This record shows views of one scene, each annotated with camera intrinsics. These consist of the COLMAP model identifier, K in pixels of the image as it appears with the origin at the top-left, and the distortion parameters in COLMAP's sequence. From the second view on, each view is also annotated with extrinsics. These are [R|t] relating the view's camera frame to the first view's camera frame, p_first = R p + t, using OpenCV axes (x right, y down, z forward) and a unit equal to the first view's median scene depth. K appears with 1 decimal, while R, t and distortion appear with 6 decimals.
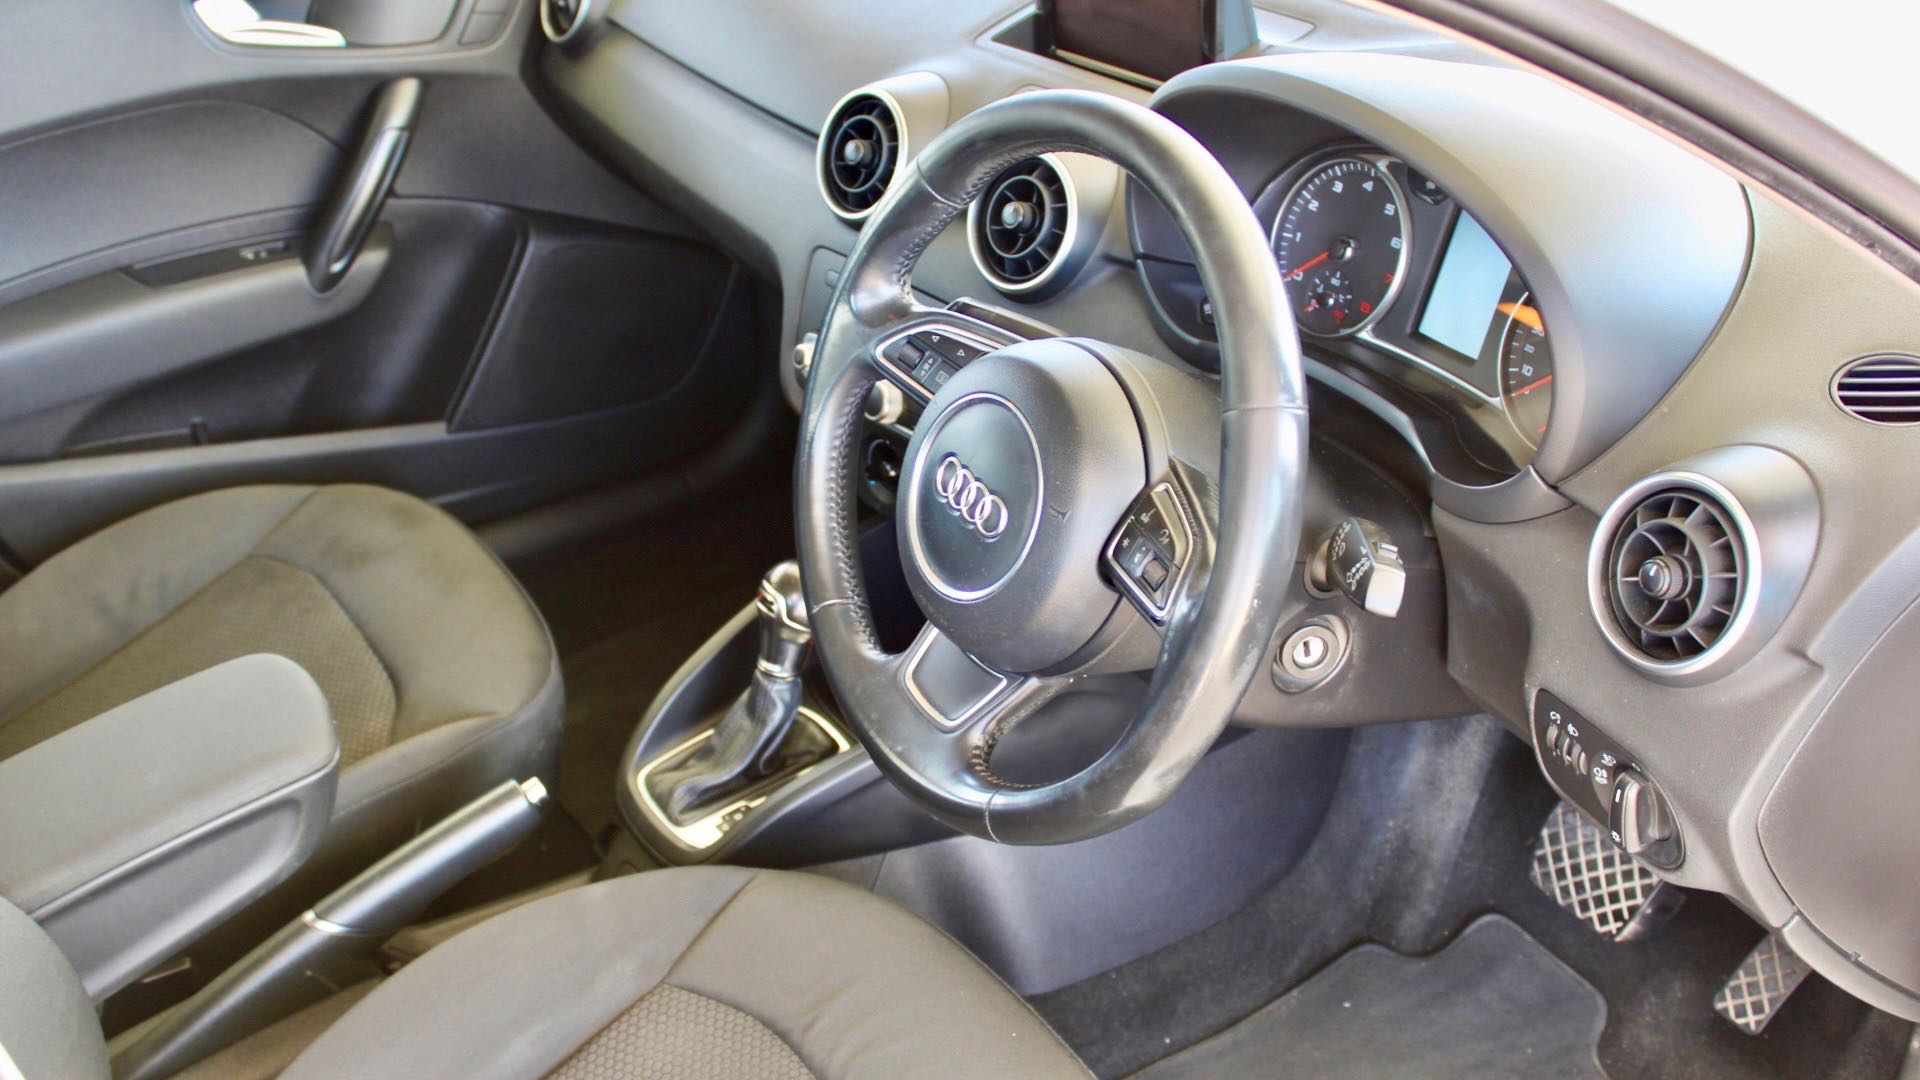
lens RADIAL K [[2115.4, 0, 960.0], [0, 2115.4, 540.0], [0, 0, 1]] dist [-0.109839, 0.125603]
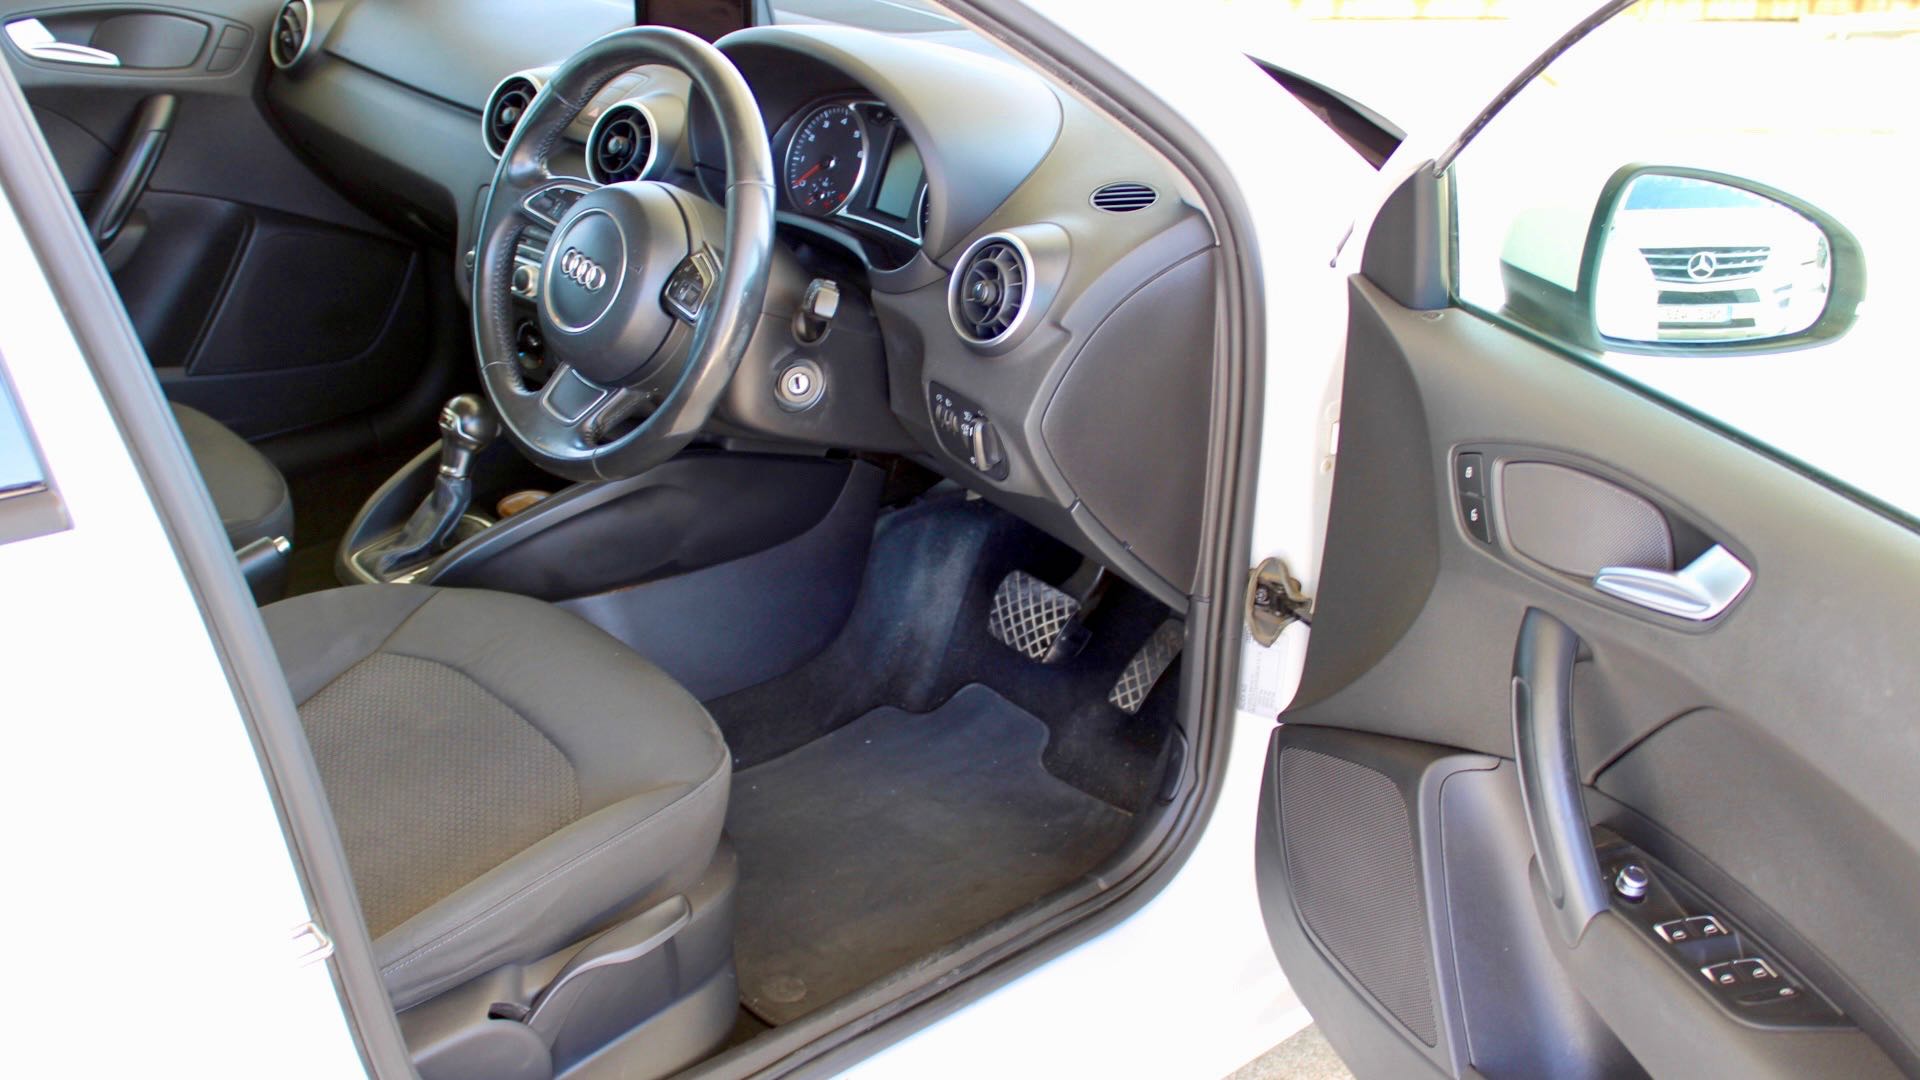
lens RADIAL K [[2115.4, 0, 960.0], [0, 2115.4, 540.0], [0, 0, 1]] dist [-0.109839, 0.125603]
pose [[0.986220, -0.007595, 0.165263, 0.015870], [0.023101, 0.995481, -0.092106, 0.247740], [-0.163817, 0.094655, 0.981939, -0.449389]]
